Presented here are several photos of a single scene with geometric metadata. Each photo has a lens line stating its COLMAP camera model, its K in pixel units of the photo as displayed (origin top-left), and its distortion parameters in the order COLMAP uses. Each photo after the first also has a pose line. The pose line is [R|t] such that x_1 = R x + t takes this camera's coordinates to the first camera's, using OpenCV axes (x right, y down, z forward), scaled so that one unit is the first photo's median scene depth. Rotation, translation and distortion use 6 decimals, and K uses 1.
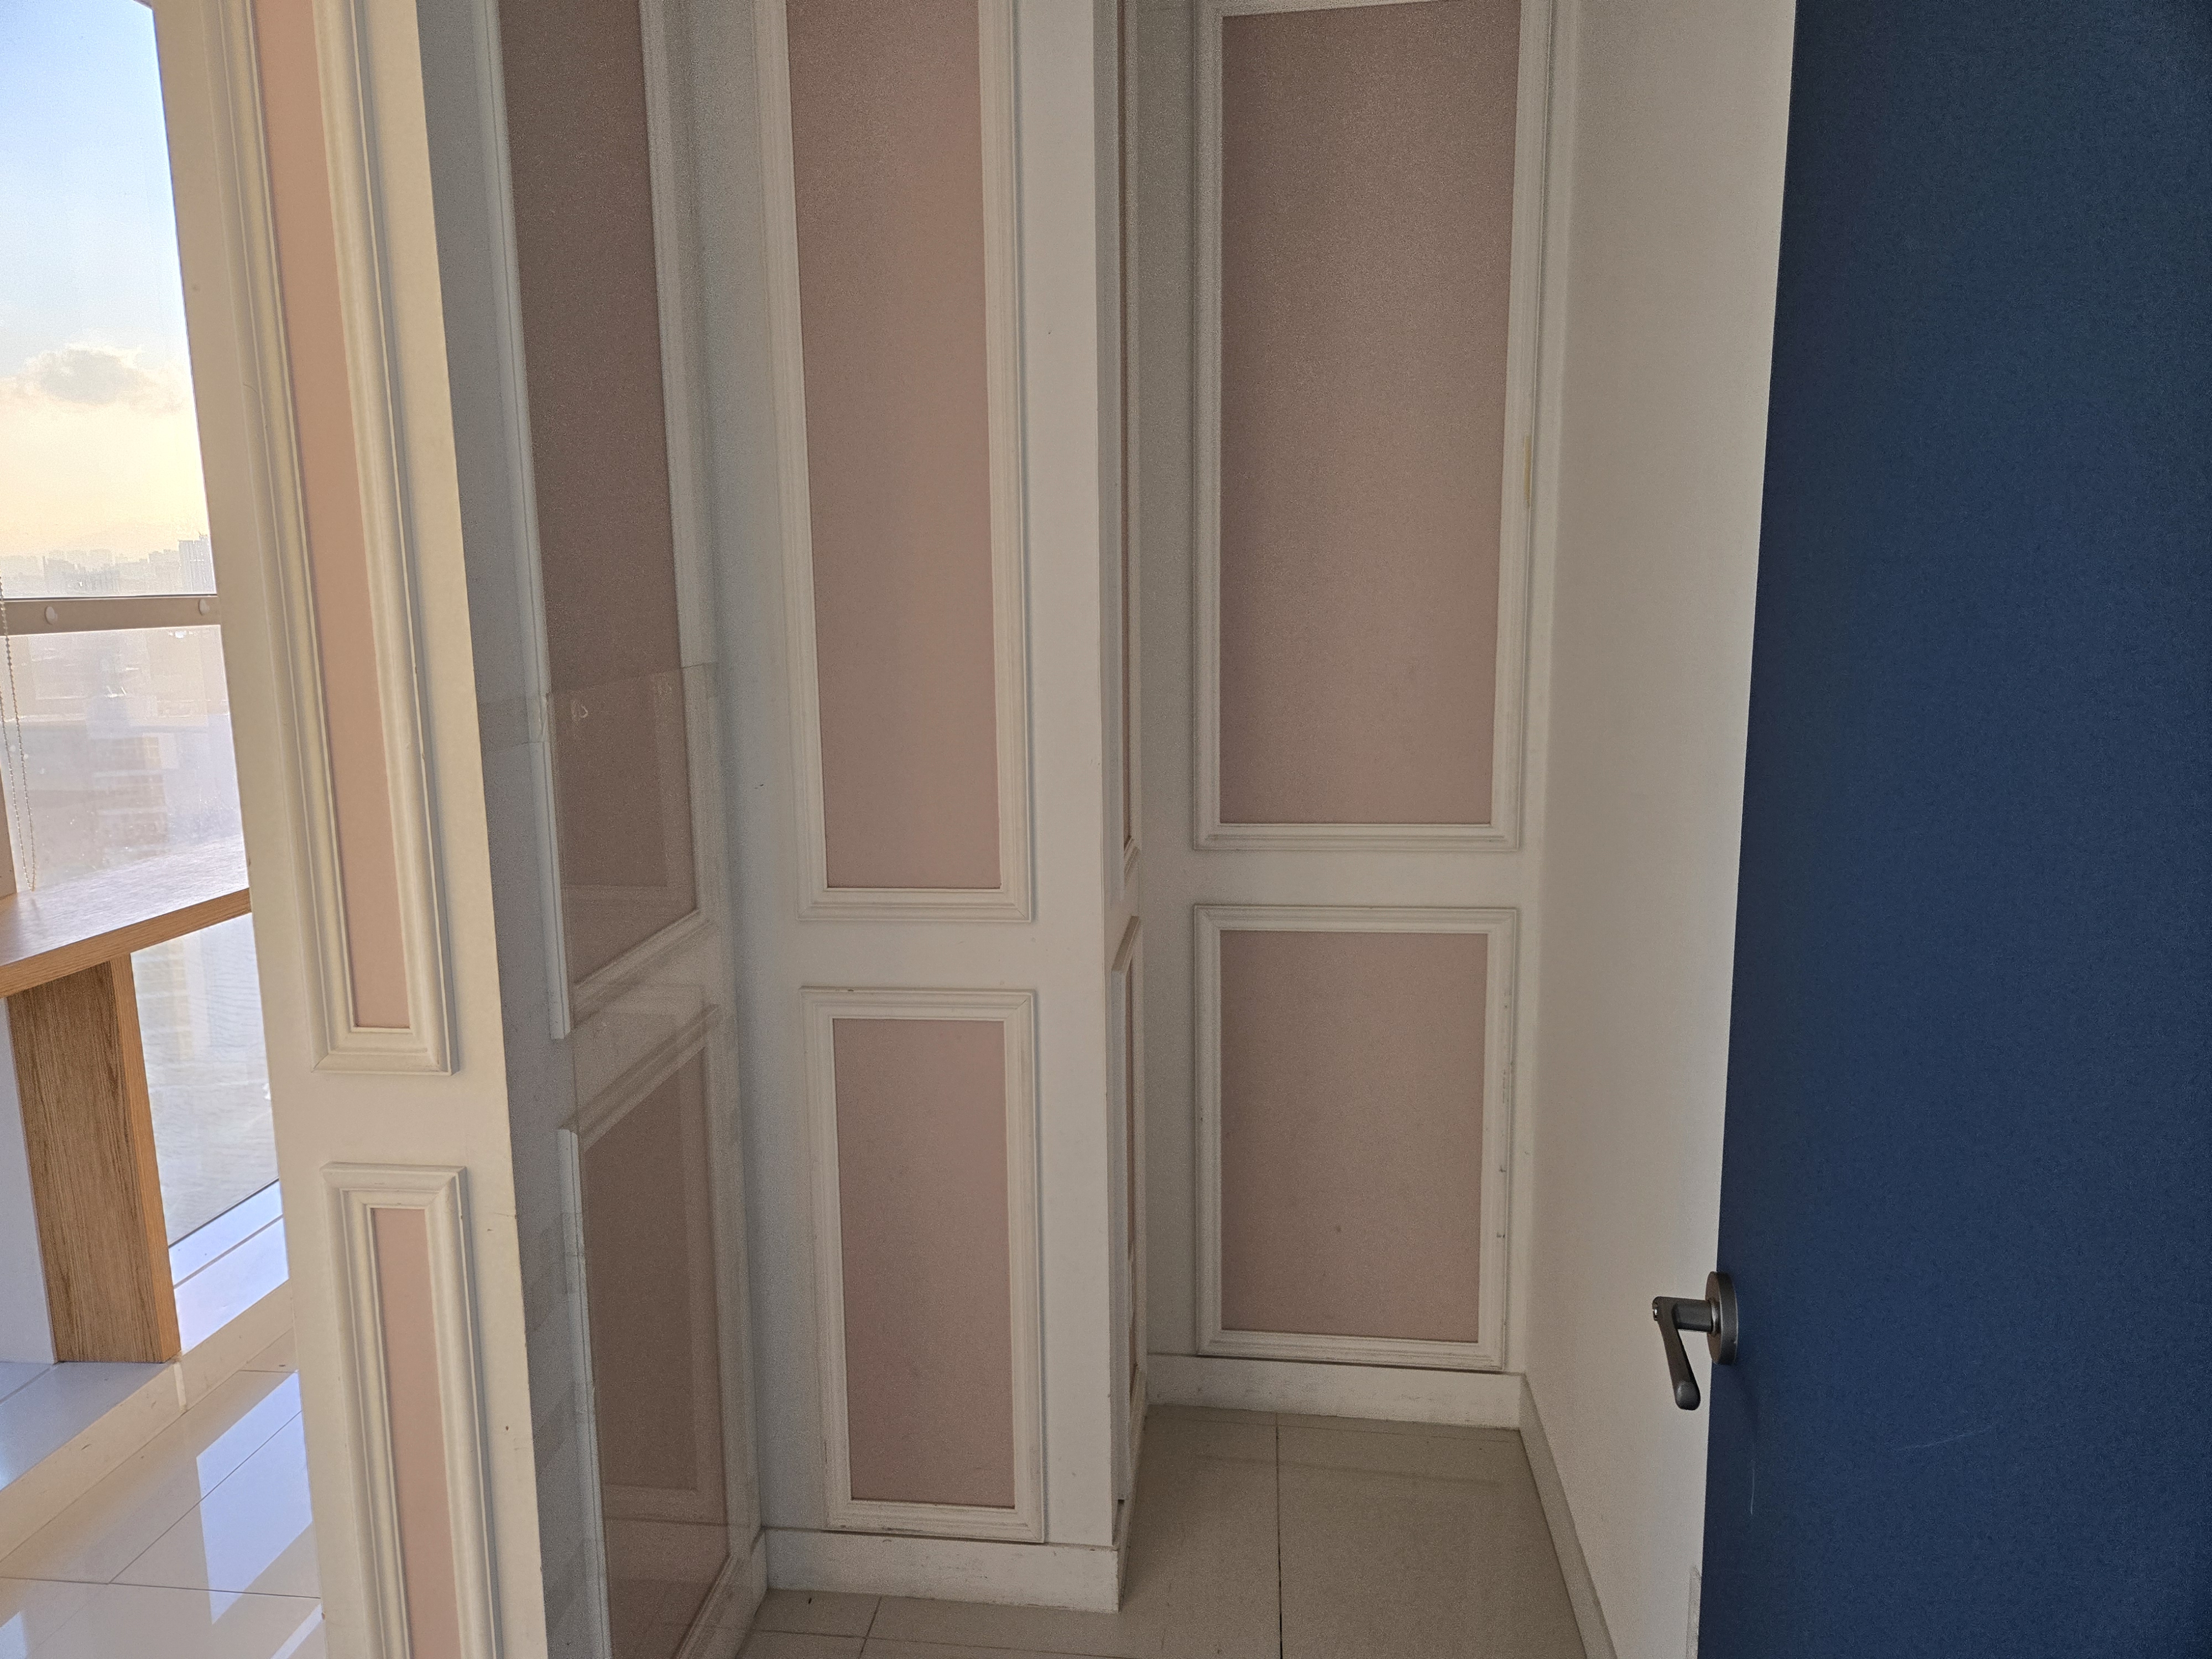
lens RADIAL K [[1499.3, 0, 1058.4], [0, 1499.3, 827.5], [0, 0, 1]] dist [0.081302, -0.055936]
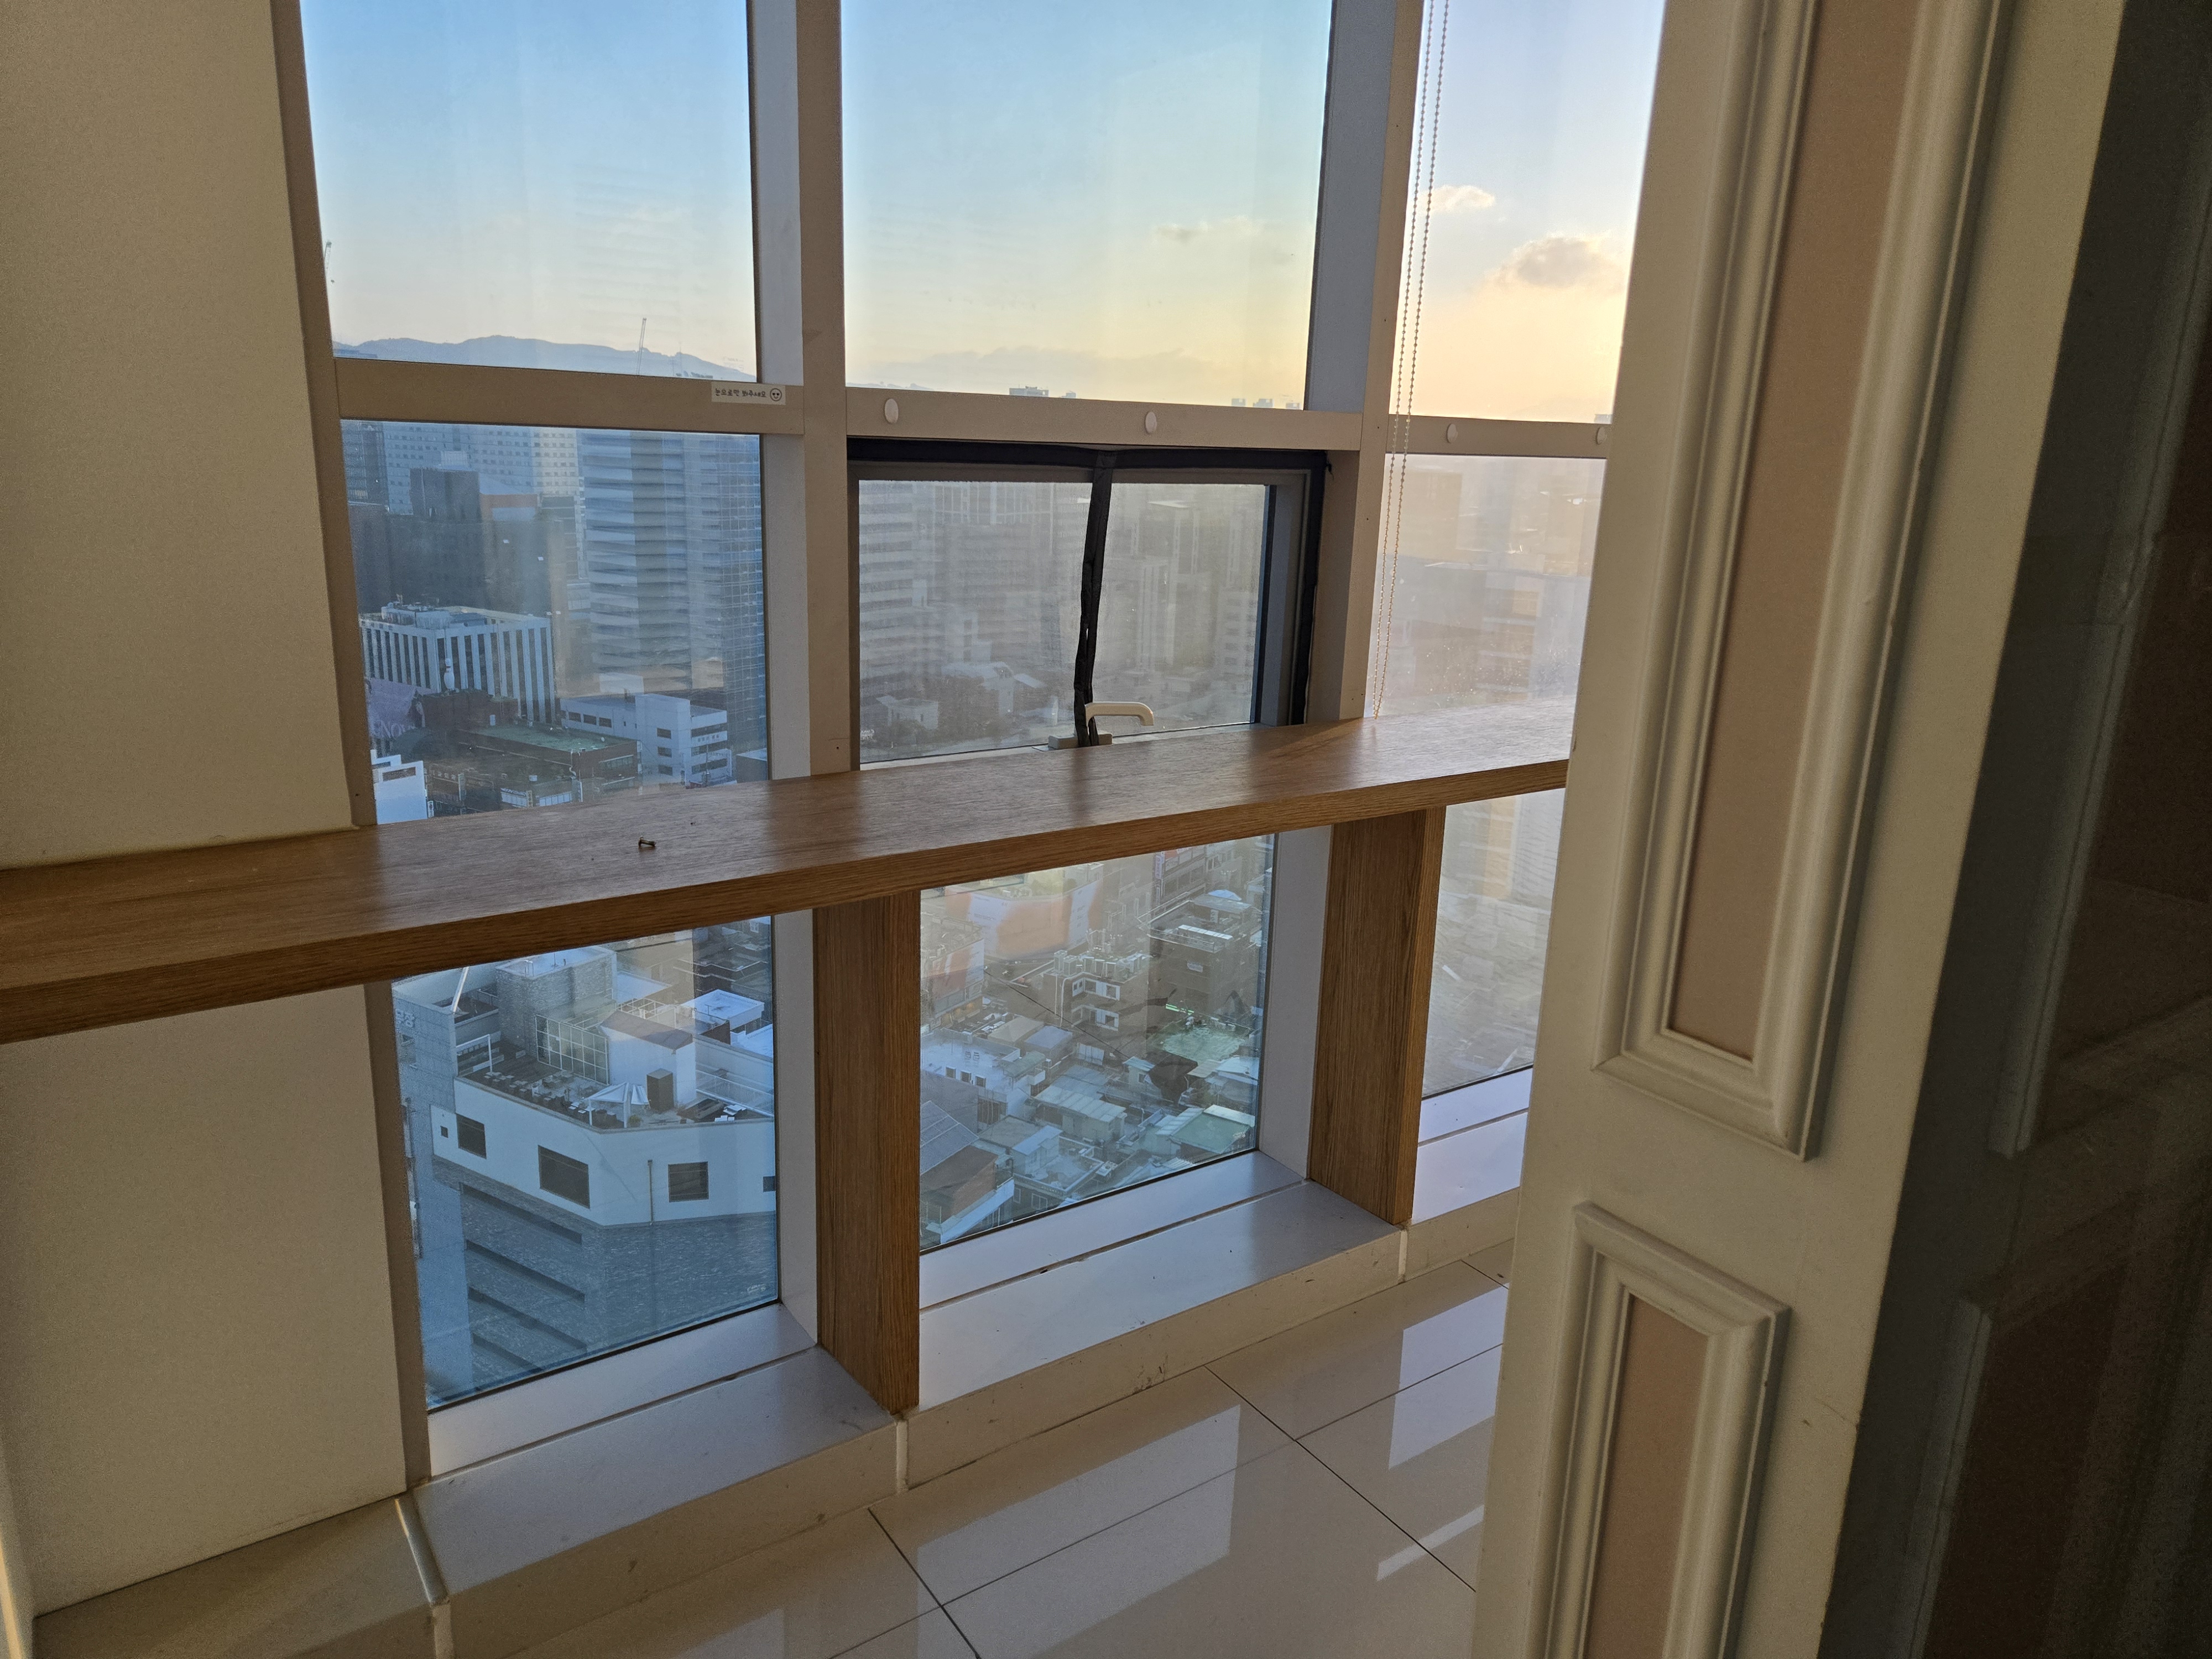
lens RADIAL K [[1480.5, 0, 1149.5], [0, 1480.5, 830.3], [0, 0, 1]] dist [0.054349, -0.038132]
pose [[0.704350, 0.220949, -0.674591, -0.116978], [-0.168580, 0.975202, 0.143392, -0.000737], [0.689545, 0.012724, 0.724131, 0.220244]]
